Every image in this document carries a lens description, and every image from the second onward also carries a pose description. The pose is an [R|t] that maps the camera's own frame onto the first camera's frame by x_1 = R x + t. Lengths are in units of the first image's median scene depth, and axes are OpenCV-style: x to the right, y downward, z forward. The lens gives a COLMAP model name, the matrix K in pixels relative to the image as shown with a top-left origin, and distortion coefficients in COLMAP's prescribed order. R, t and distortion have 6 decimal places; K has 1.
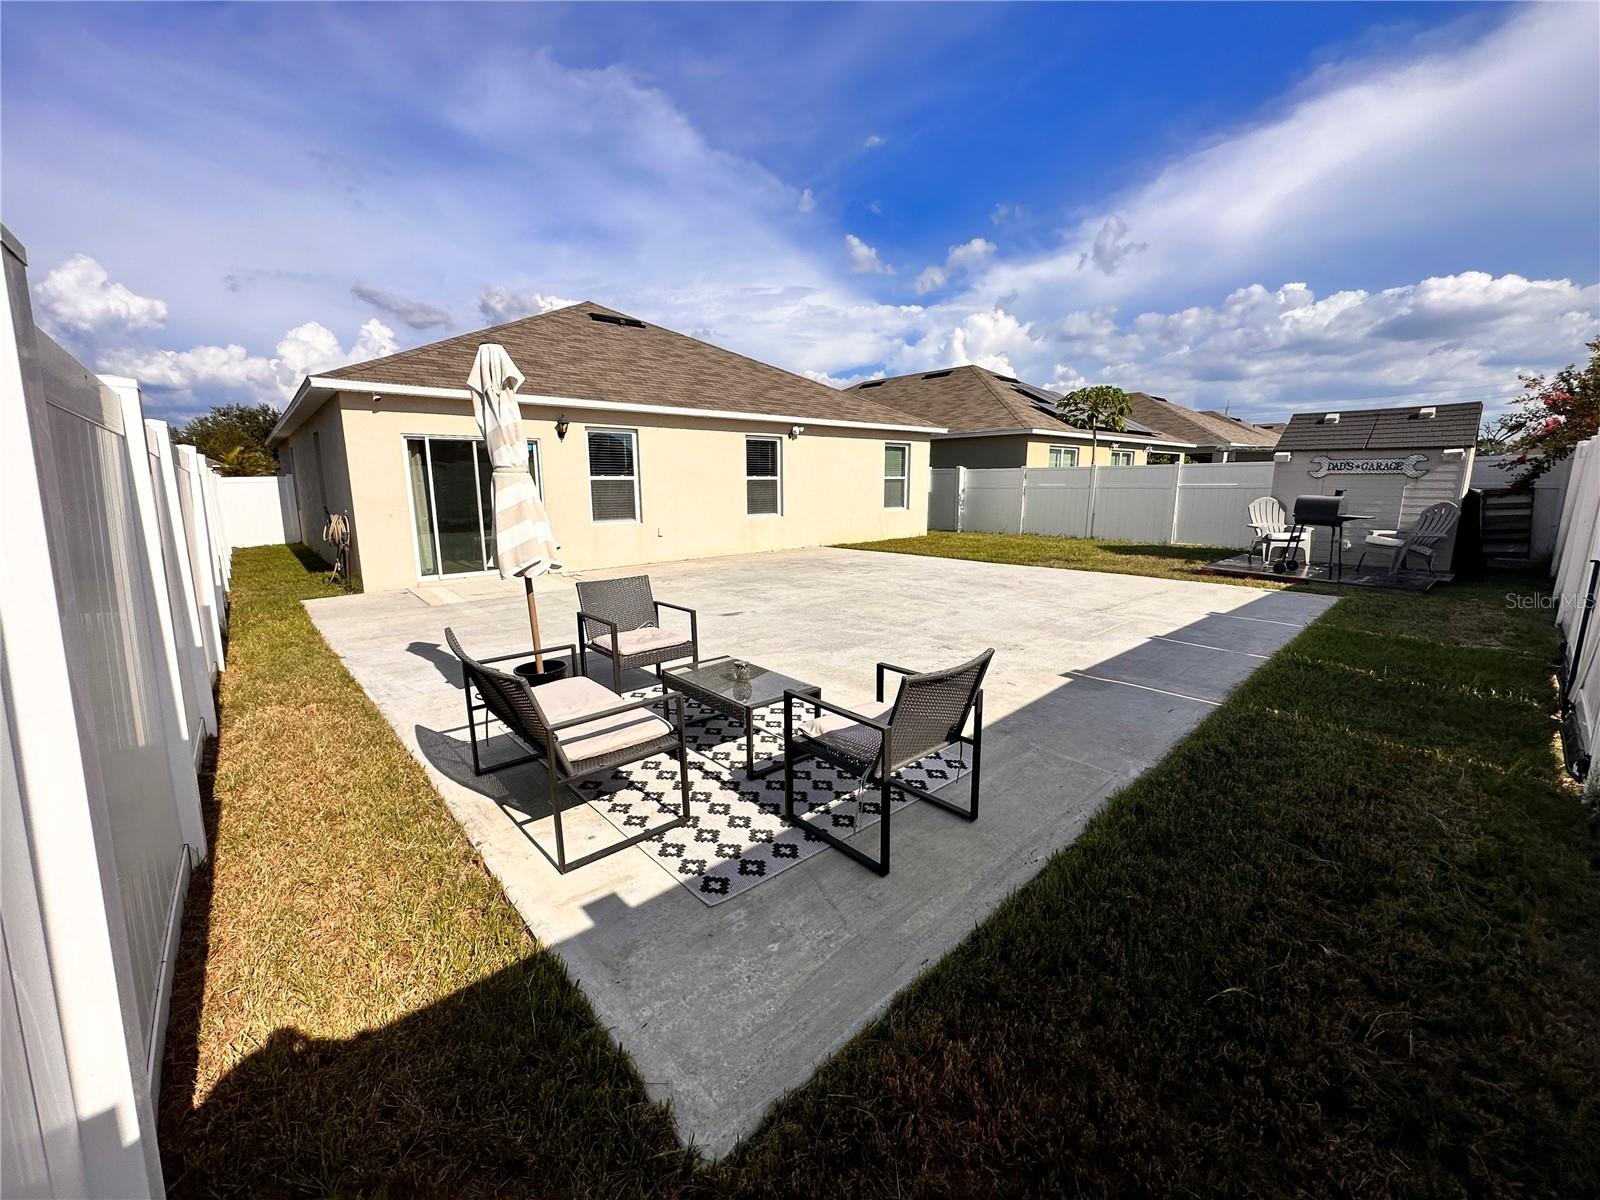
lens RADIAL K [[633.2, 0, 800.0], [0, 633.2, 600.0], [0, 0, 1]] dist [0.000190, -0.000011]
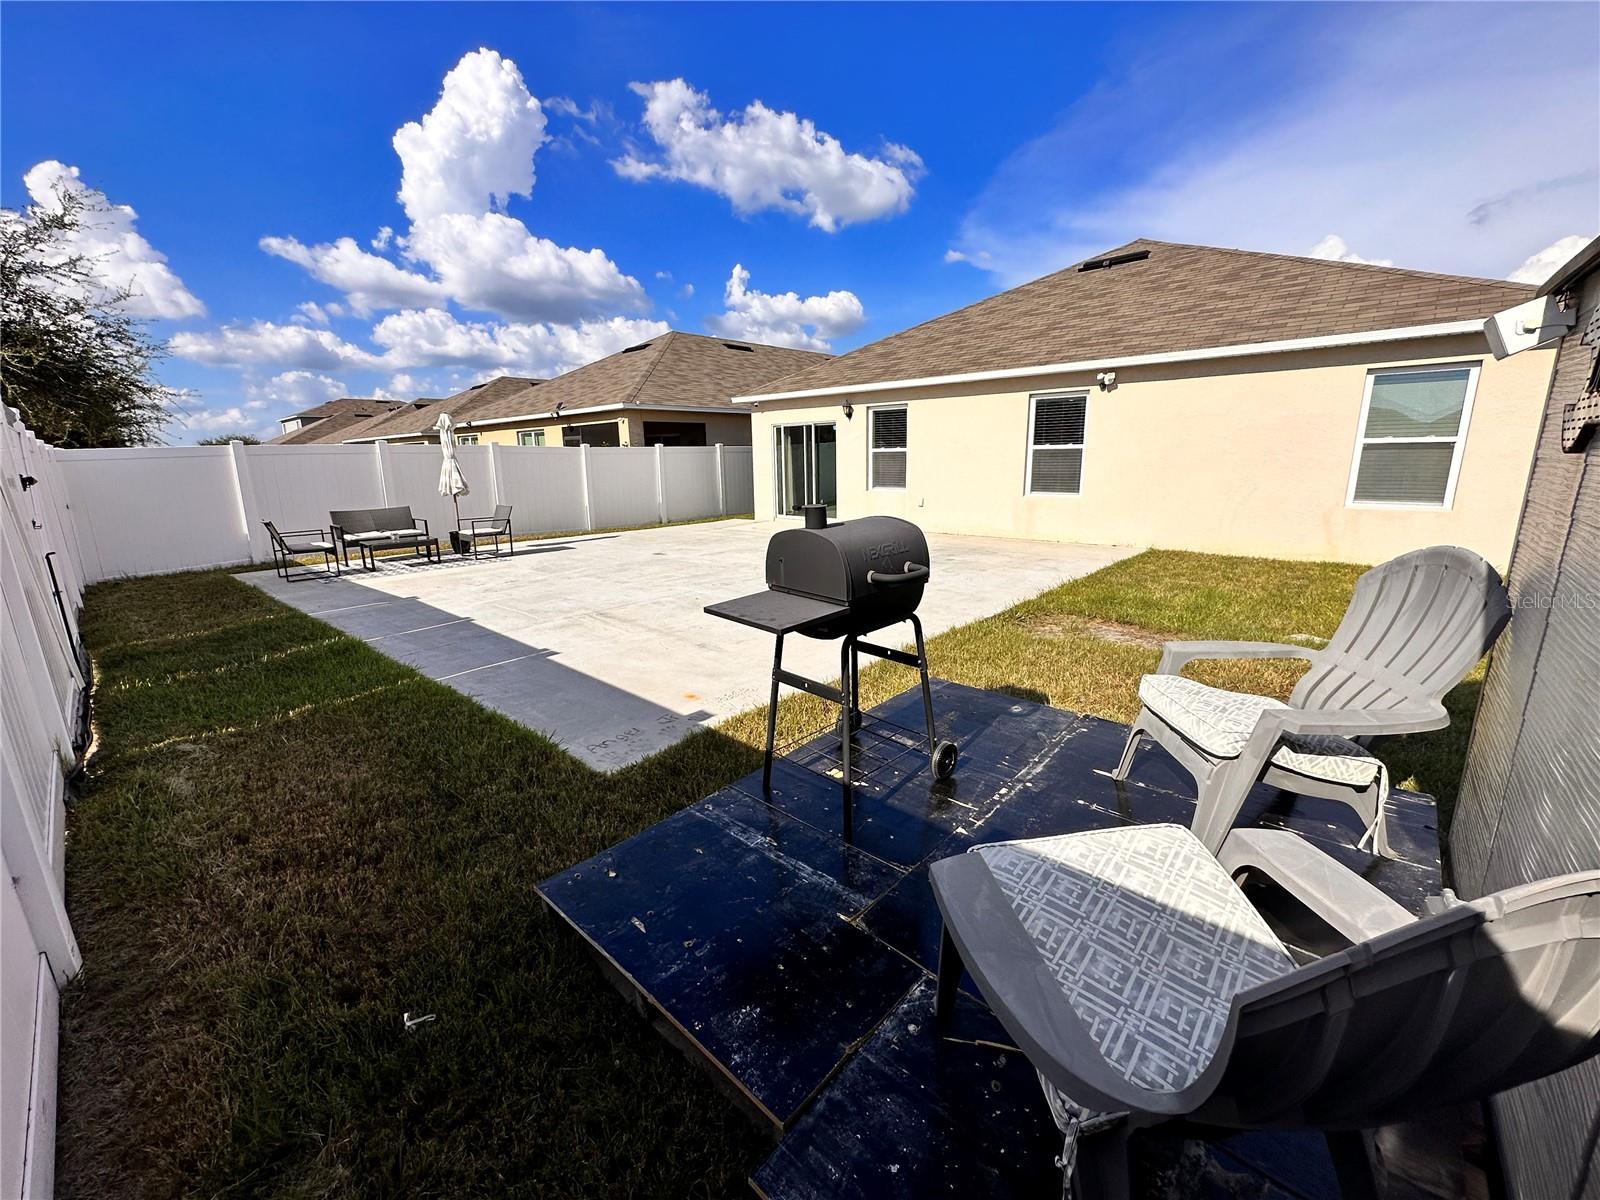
lens RADIAL K [[633.2, 0, 800.0], [0, 633.2, 600.0], [0, 0, 1]] dist [0.000190, -0.000011]
pose [[0.106545, 0.227855, -0.967848, 0.708571], [-0.168489, 0.963449, 0.208271, -0.119854], [0.979928, 0.140881, 0.141042, 0.604339]]
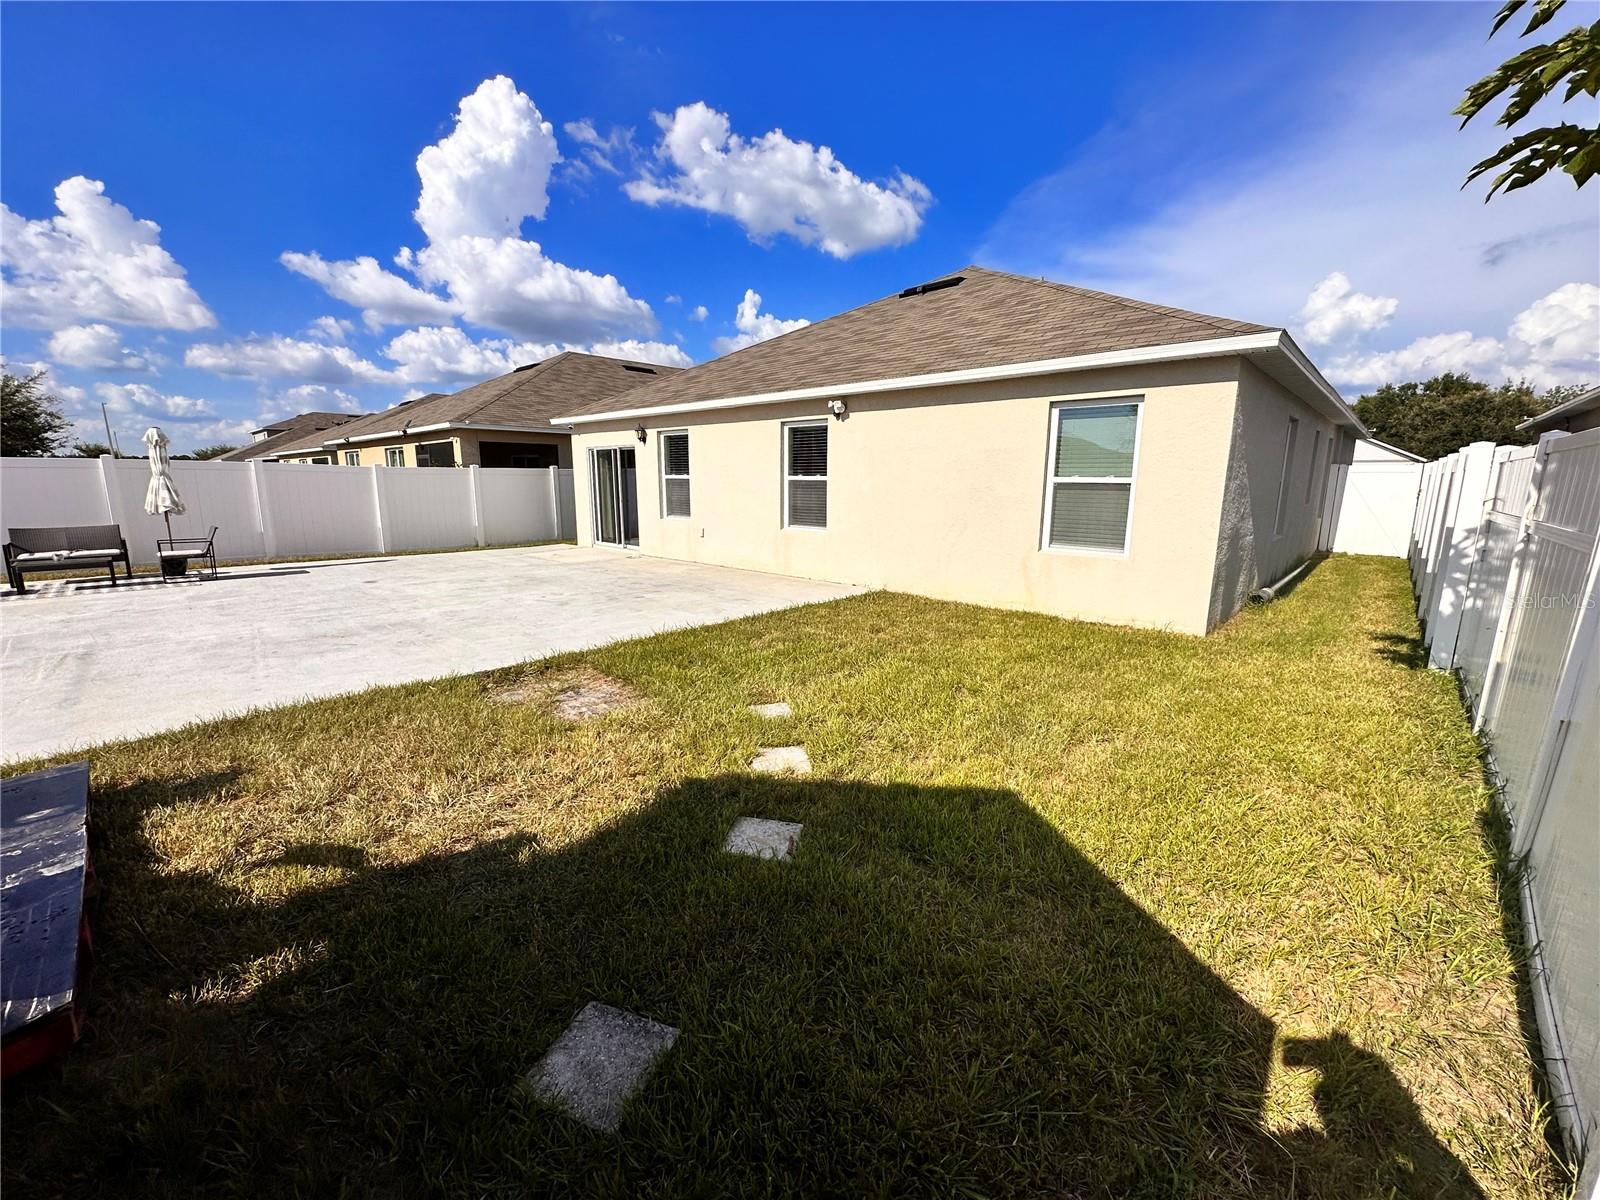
lens RADIAL K [[647.8, 0, 800.0], [0, 647.8, 600.0], [0, 0, 1]] dist [-0.001104, -0.000192]
pose [[0.090535, 0.190833, -0.977438, 0.698494], [-0.190901, 0.966594, 0.171034, -0.182725], [0.977425, 0.171110, 0.123941, 0.922689]]
